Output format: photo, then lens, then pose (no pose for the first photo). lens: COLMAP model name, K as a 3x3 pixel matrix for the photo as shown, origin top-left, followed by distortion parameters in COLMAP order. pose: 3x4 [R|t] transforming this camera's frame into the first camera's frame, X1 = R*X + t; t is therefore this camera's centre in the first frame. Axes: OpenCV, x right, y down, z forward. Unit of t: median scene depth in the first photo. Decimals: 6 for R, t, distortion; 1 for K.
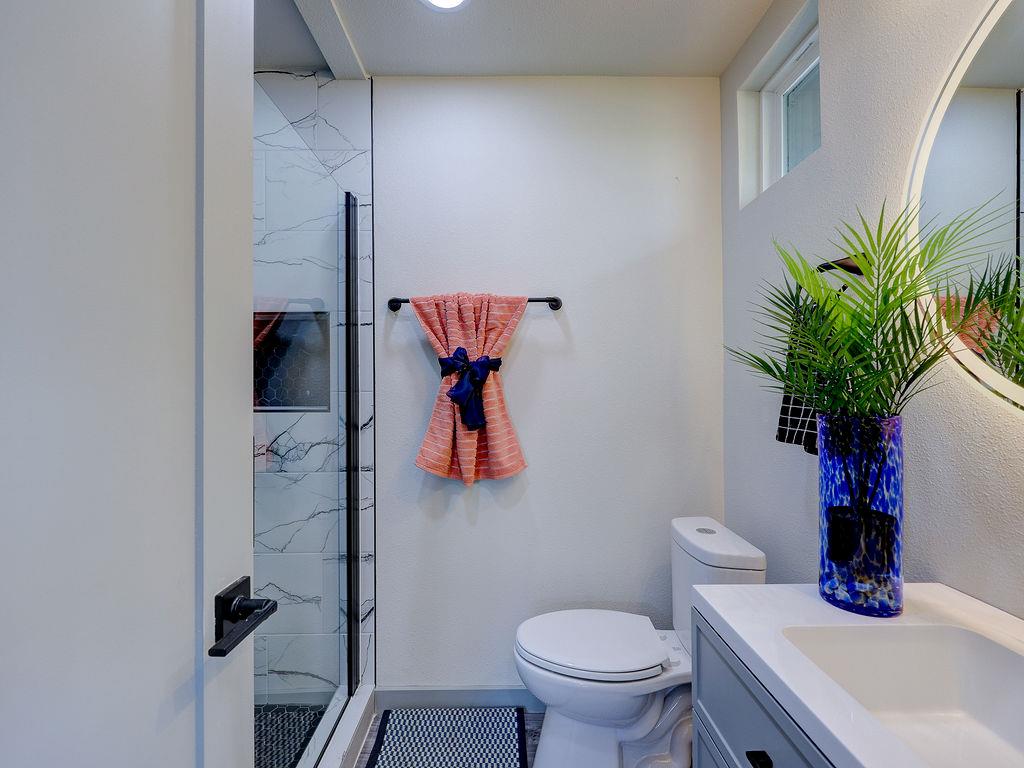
lens RADIAL K [[464.0, 0, 506.1], [0, 464.0, 384.3], [0, 0, 1]] dist [0.003475, -0.000064]
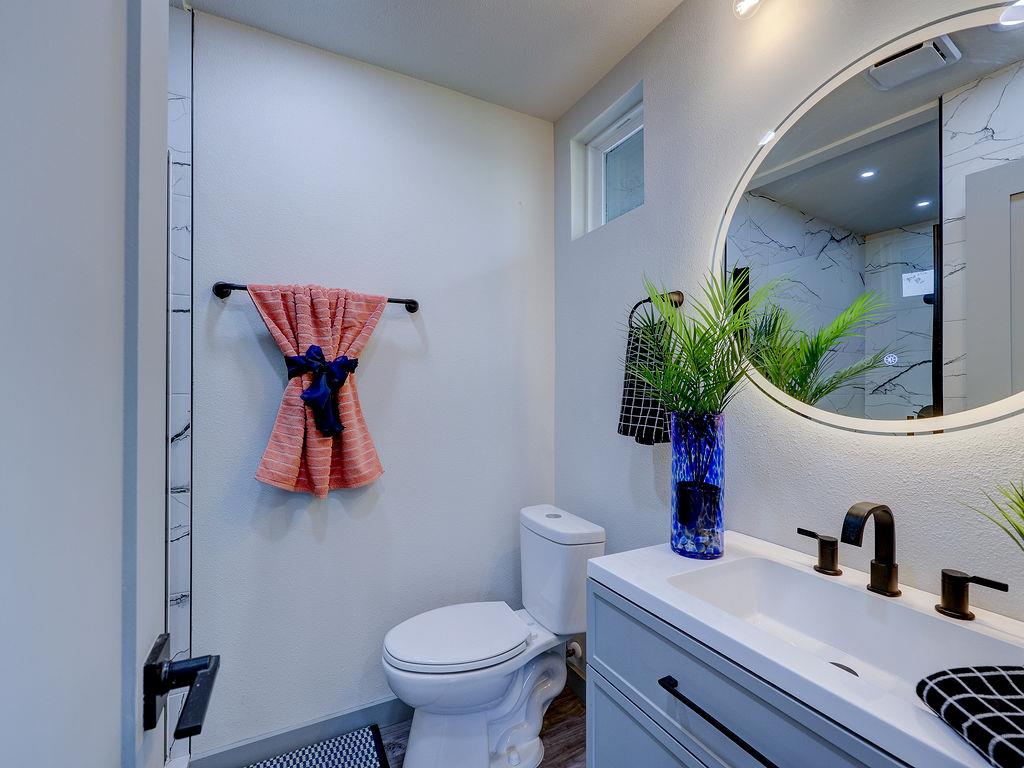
lens RADIAL K [[464.0, 0, 505.3], [0, 464.0, 385.3], [0, 0, 1]] dist [0.003475, -0.000064]
pose [[0.892961, 0.011003, 0.449999, -0.174200], [-0.009261, 0.999939, -0.006073, 0.000081], [-0.450038, 0.001256, 0.893009, 0.023534]]
